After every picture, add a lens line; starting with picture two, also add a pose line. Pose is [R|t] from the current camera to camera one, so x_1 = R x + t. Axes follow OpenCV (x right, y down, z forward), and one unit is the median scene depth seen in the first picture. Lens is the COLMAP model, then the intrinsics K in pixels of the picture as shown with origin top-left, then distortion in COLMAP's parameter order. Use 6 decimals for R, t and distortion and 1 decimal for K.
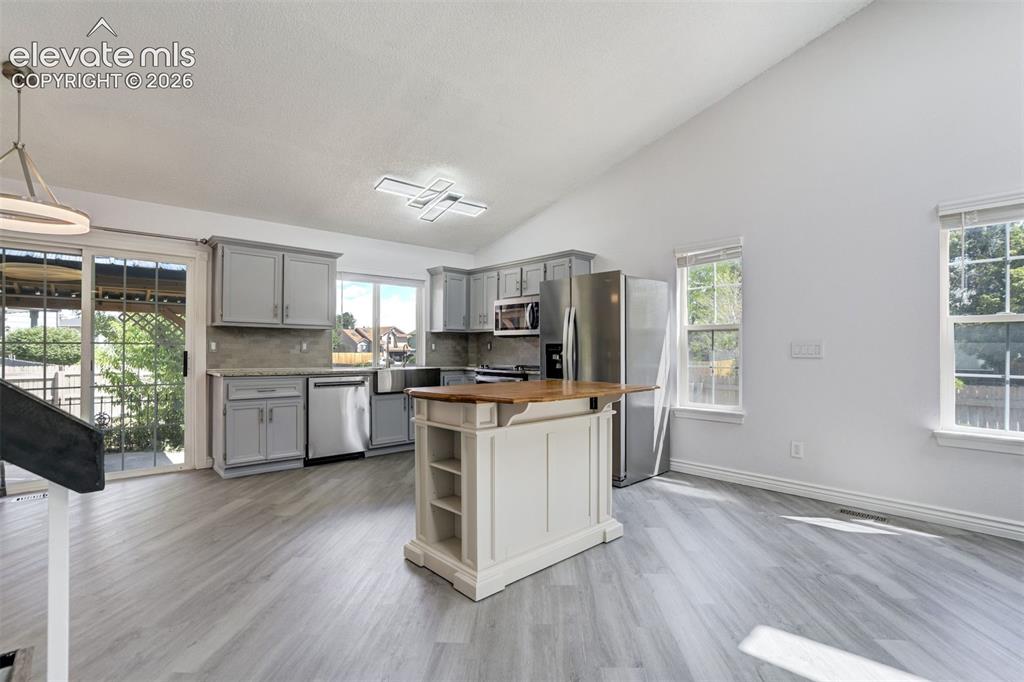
lens RADIAL K [[482.2, 0, 512.0], [0, 482.2, 341.0], [0, 0, 1]] dist [0.002094, 0.000425]
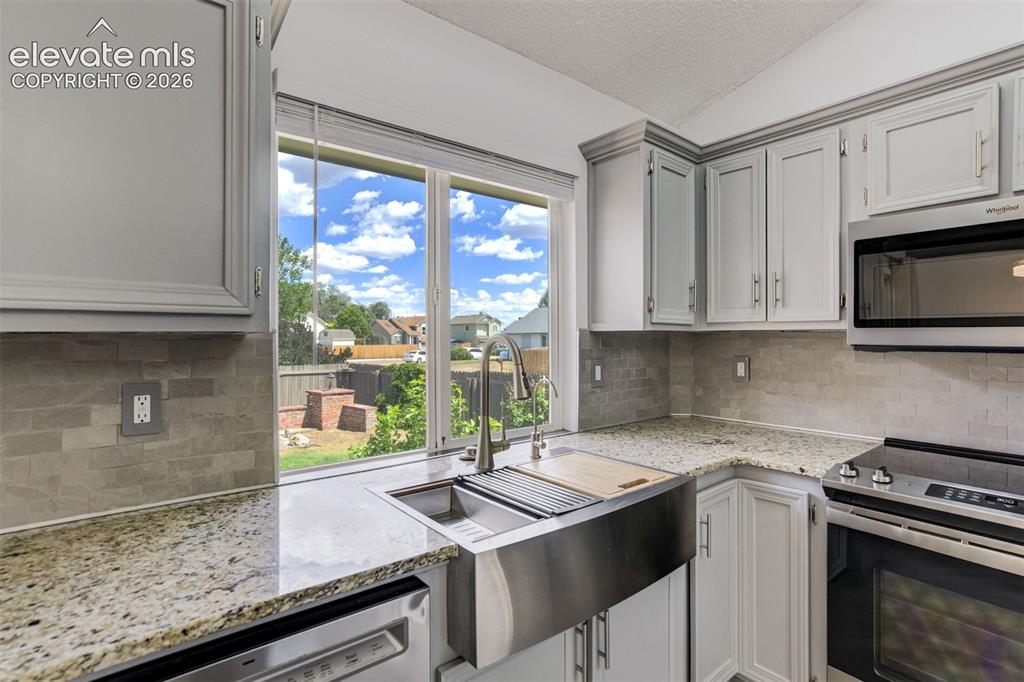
lens RADIAL K [[479.0, 0, 526.4], [0, 479.0, 336.6], [0, 0, 1]] dist [-0.032637, 0.000256]
pose [[0.999327, -0.007059, -0.035988, -0.254205], [0.007597, 0.999861, 0.014841, -0.025541], [0.035878, -0.015105, 0.999242, 0.827049]]
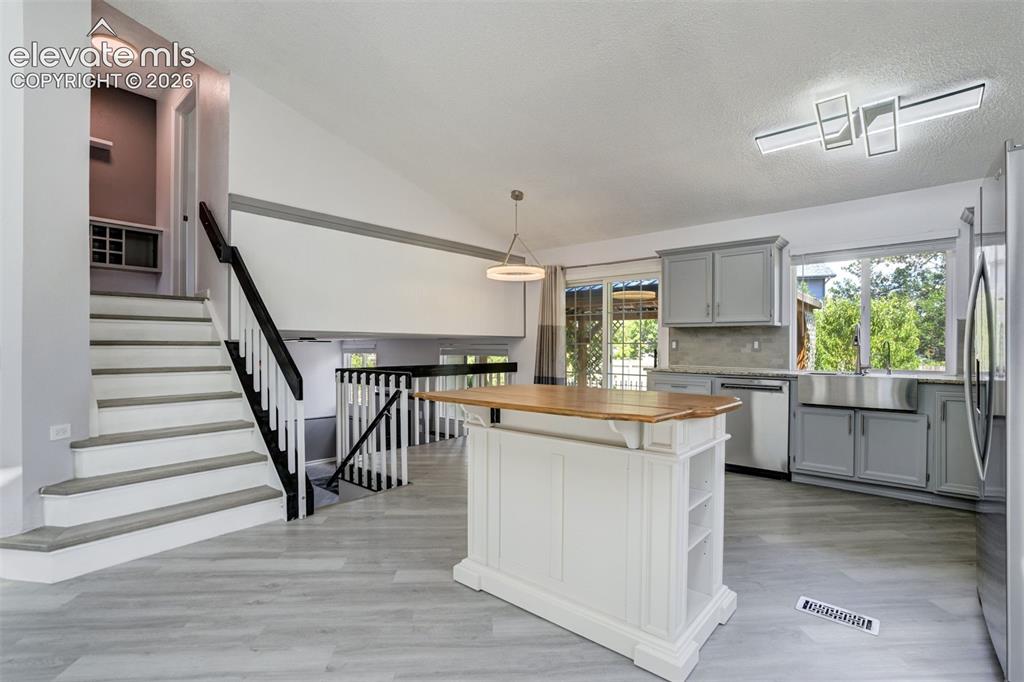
lens RADIAL K [[482.2, 0, 512.0], [0, 482.2, 341.0], [0, 0, 1]] dist [0.002094, 0.000425]
pose [[0.108332, -0.011784, -0.994045, 0.459314], [0.012542, 0.999866, -0.010486, 0.007896], [0.994036, -0.011332, 0.108465, 0.455868]]
